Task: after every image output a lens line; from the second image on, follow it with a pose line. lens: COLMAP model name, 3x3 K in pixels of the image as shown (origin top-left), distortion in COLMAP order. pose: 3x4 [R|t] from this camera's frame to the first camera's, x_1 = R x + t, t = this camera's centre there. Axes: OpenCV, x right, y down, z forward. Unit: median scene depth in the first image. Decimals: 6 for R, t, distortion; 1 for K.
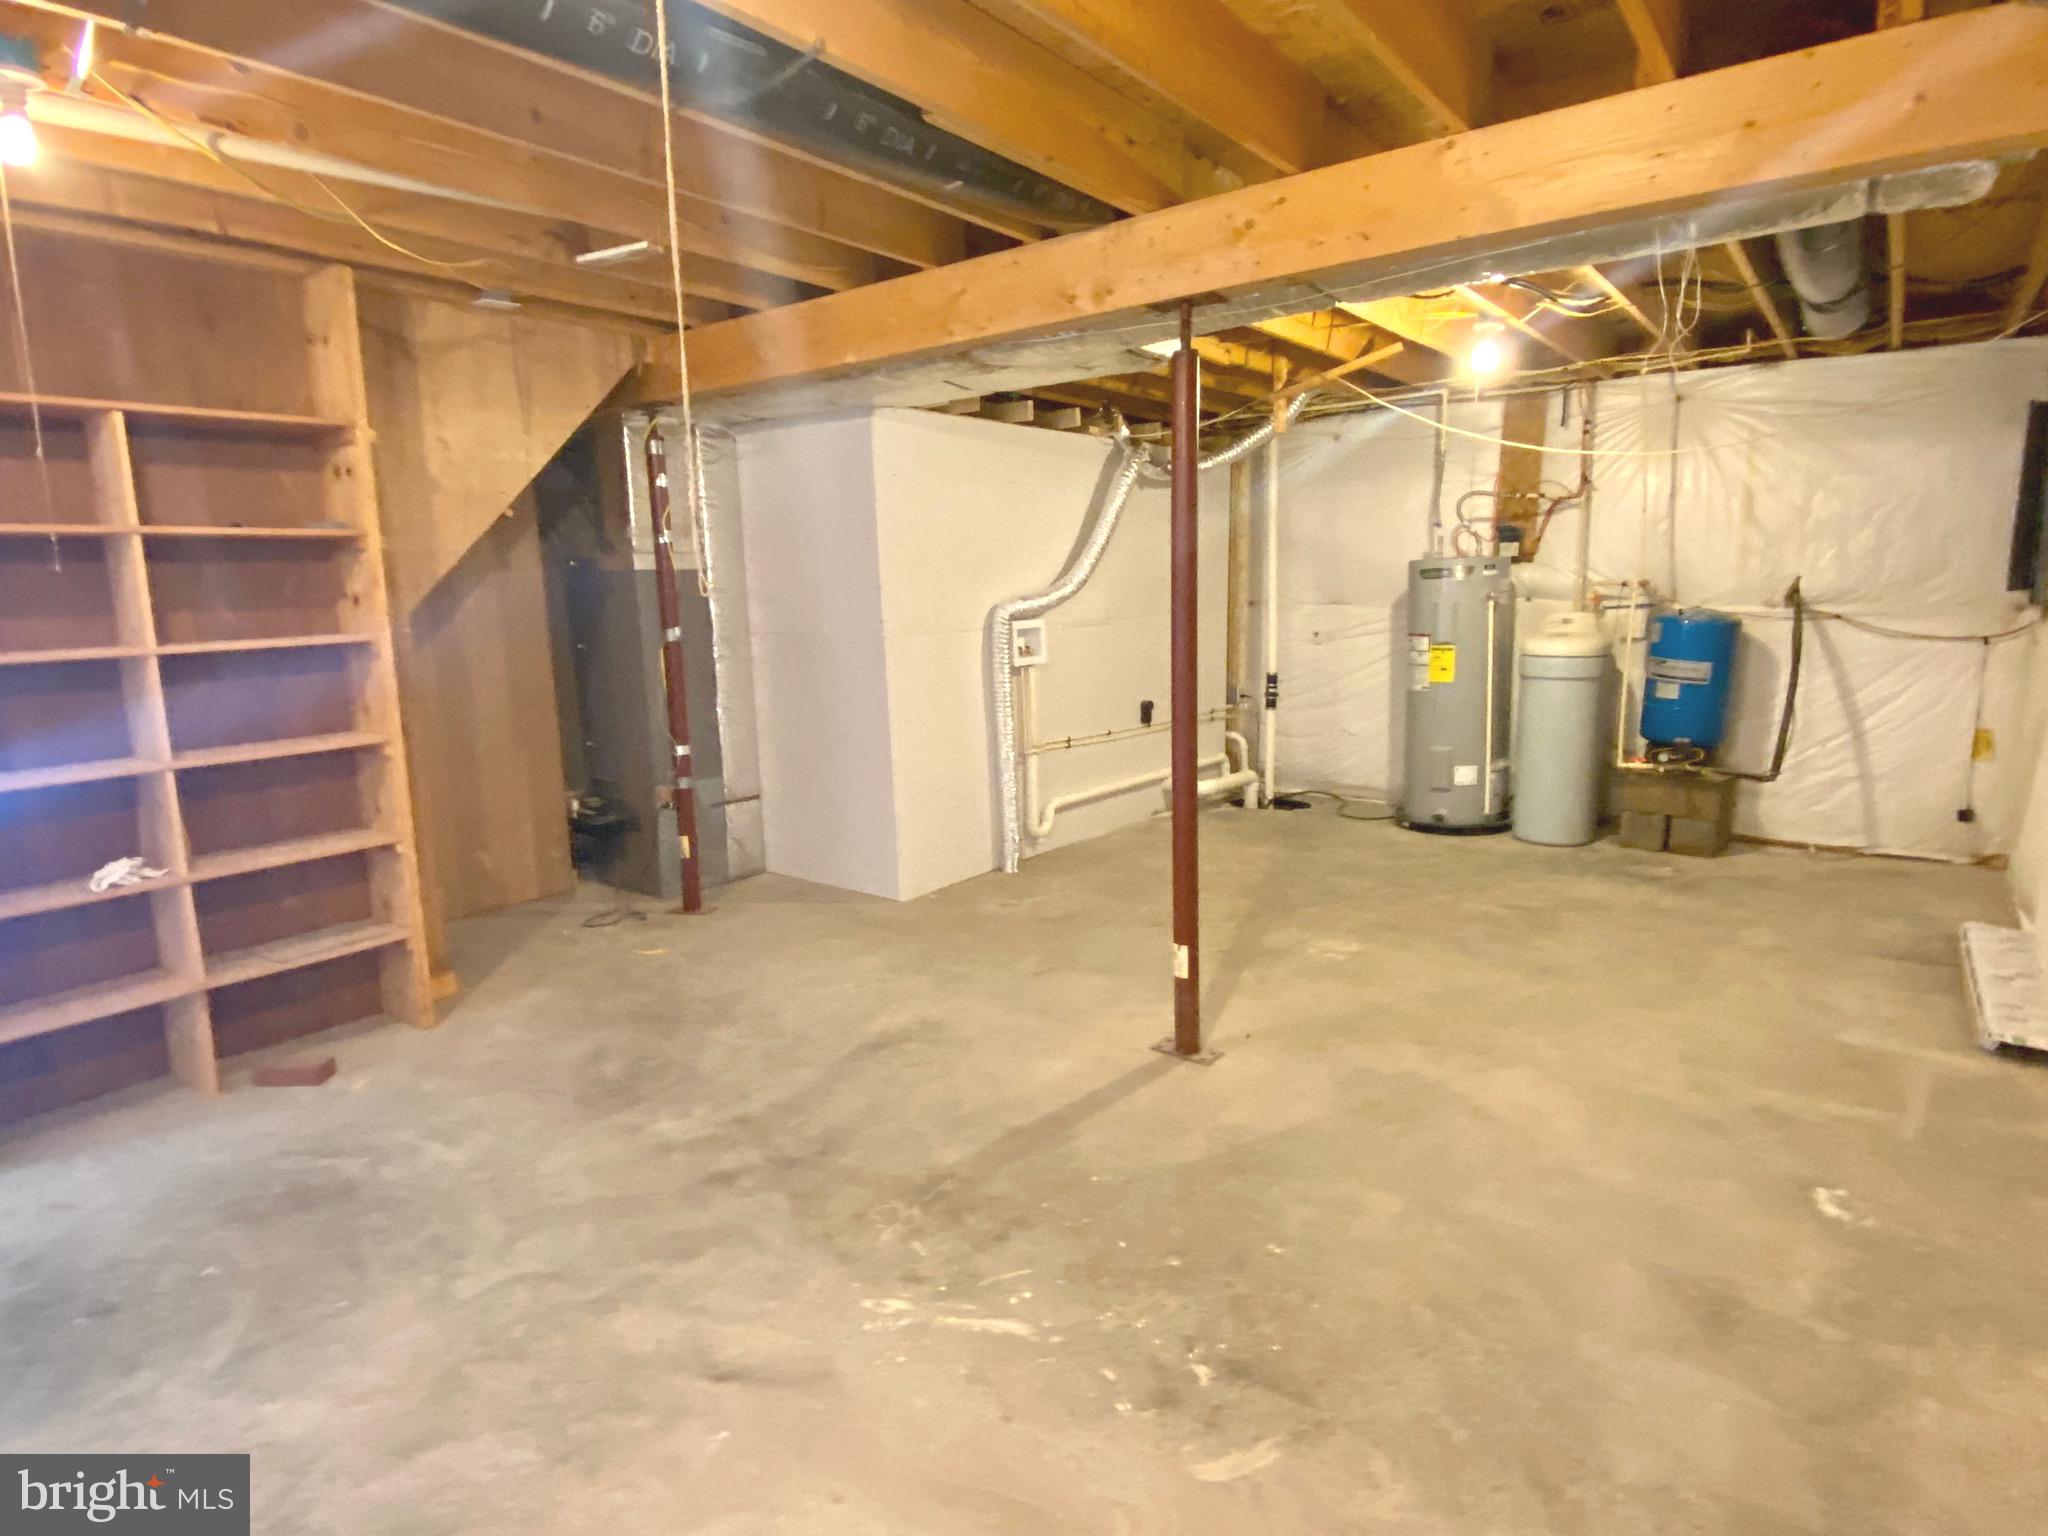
lens RADIAL K [[1096.1, 0, 1021.5], [0, 1096.1, 771.2], [0, 0, 1]] dist [0.053202, -0.000135]
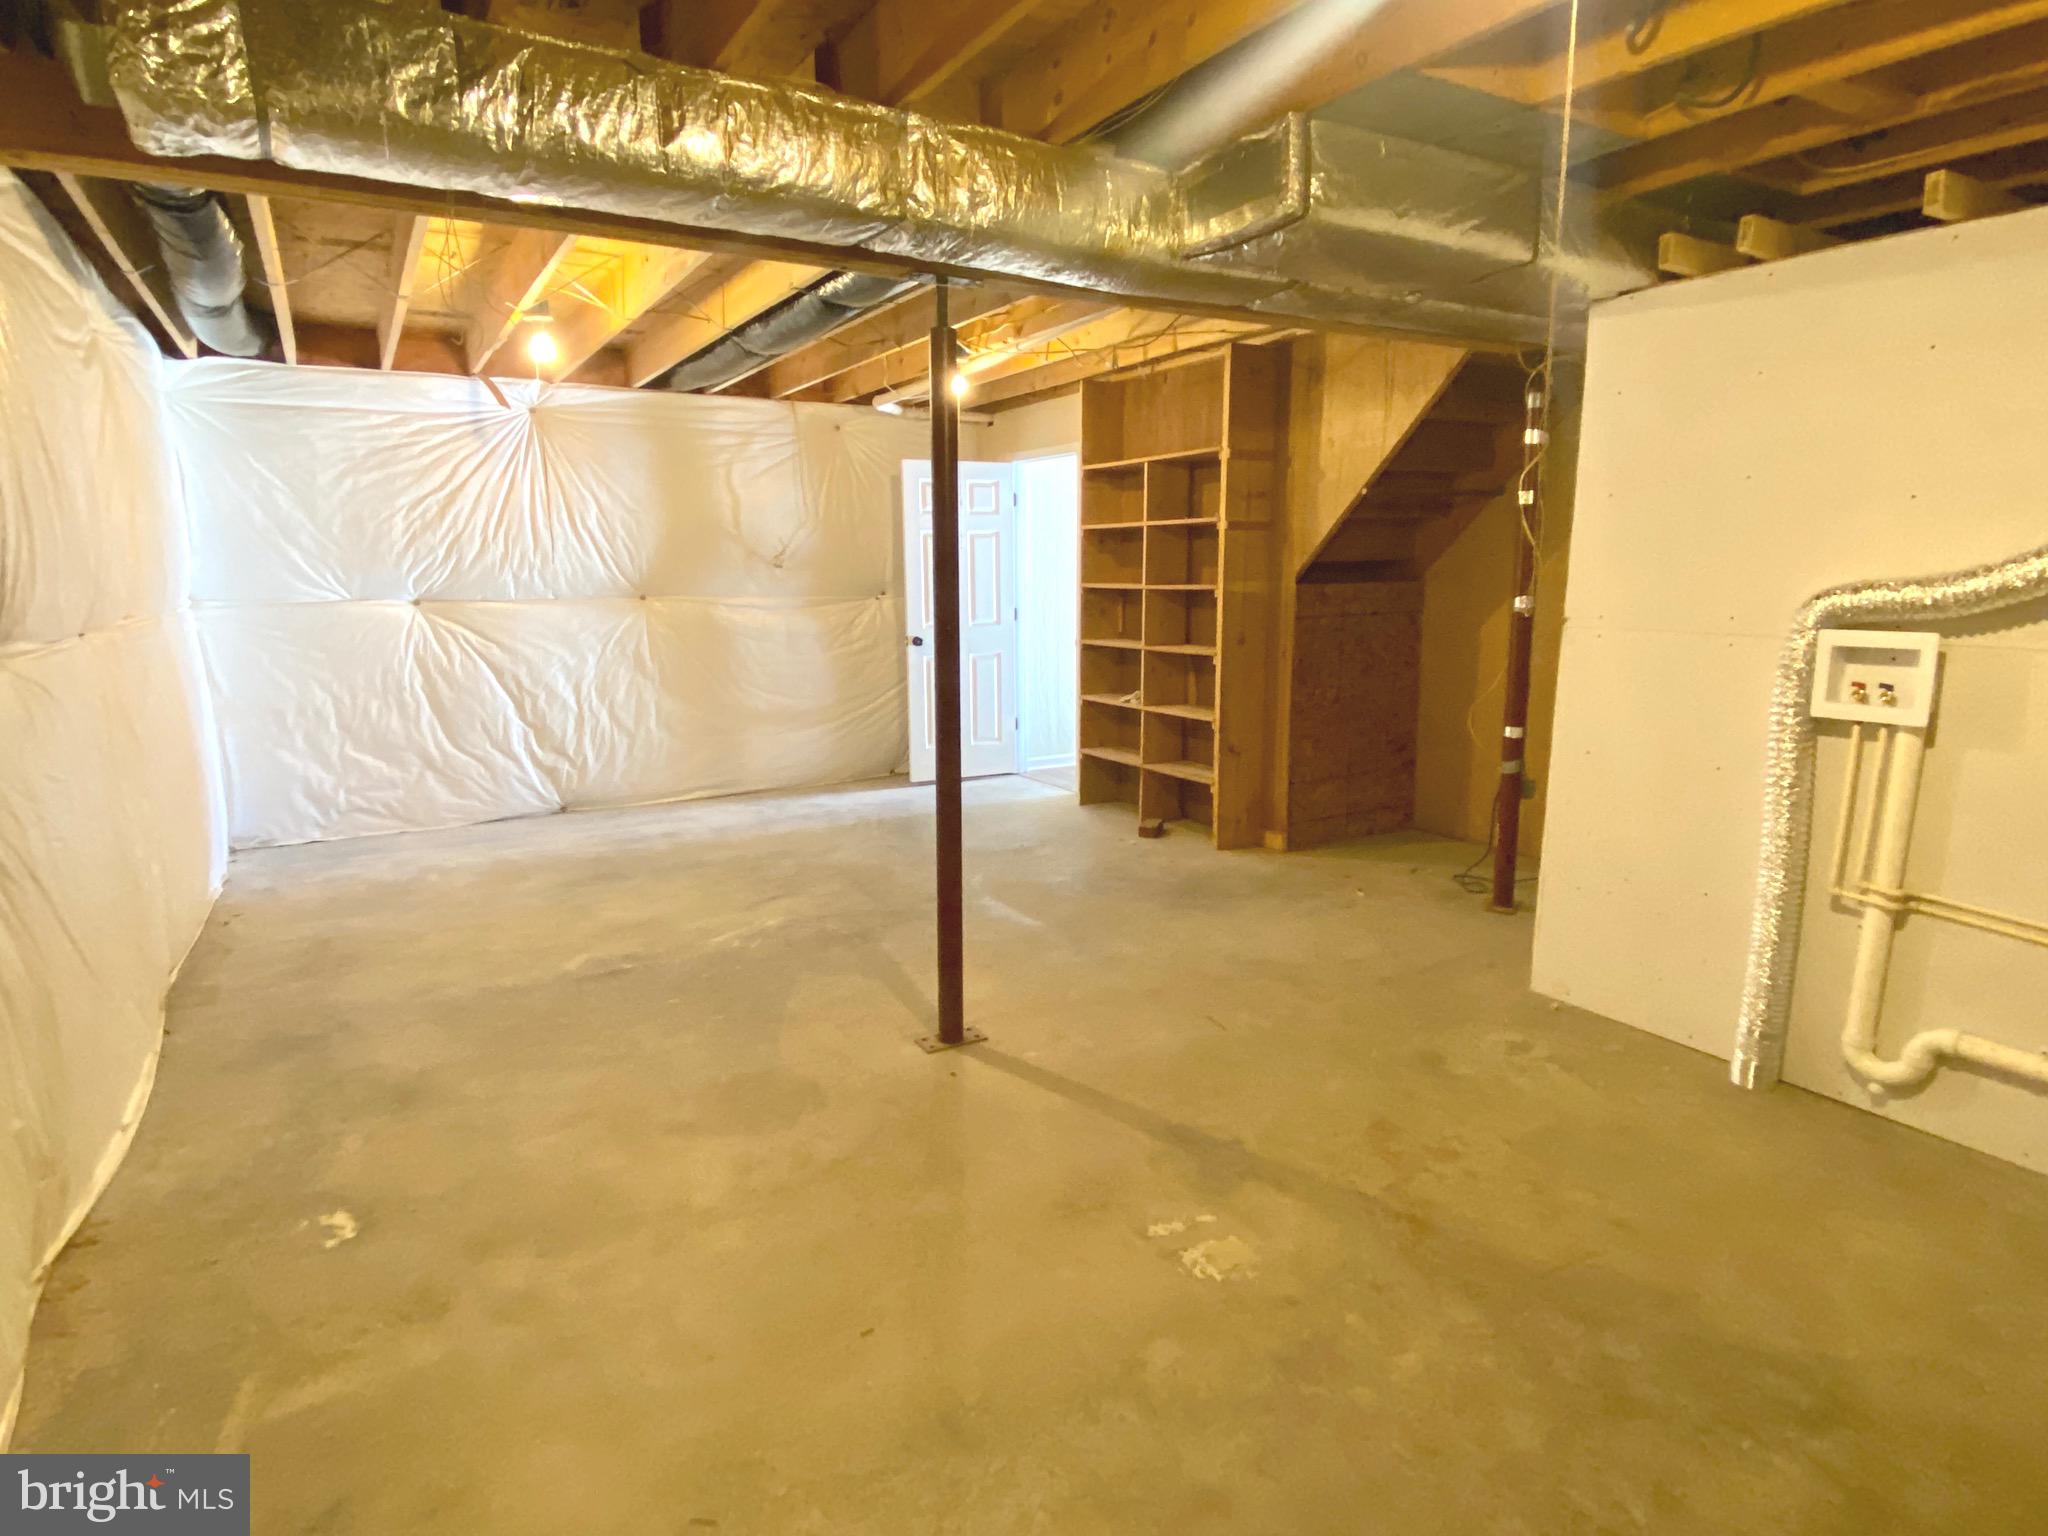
lens RADIAL K [[1096.1, 0, 1021.5], [0, 1096.1, 771.2], [0, 0, 1]] dist [0.053202, -0.000135]
pose [[-0.355937, 0.200853, -0.912670, 0.981122], [-0.150753, 0.951498, 0.268190, -0.248995], [0.922270, 0.233046, -0.308394, 1.309143]]
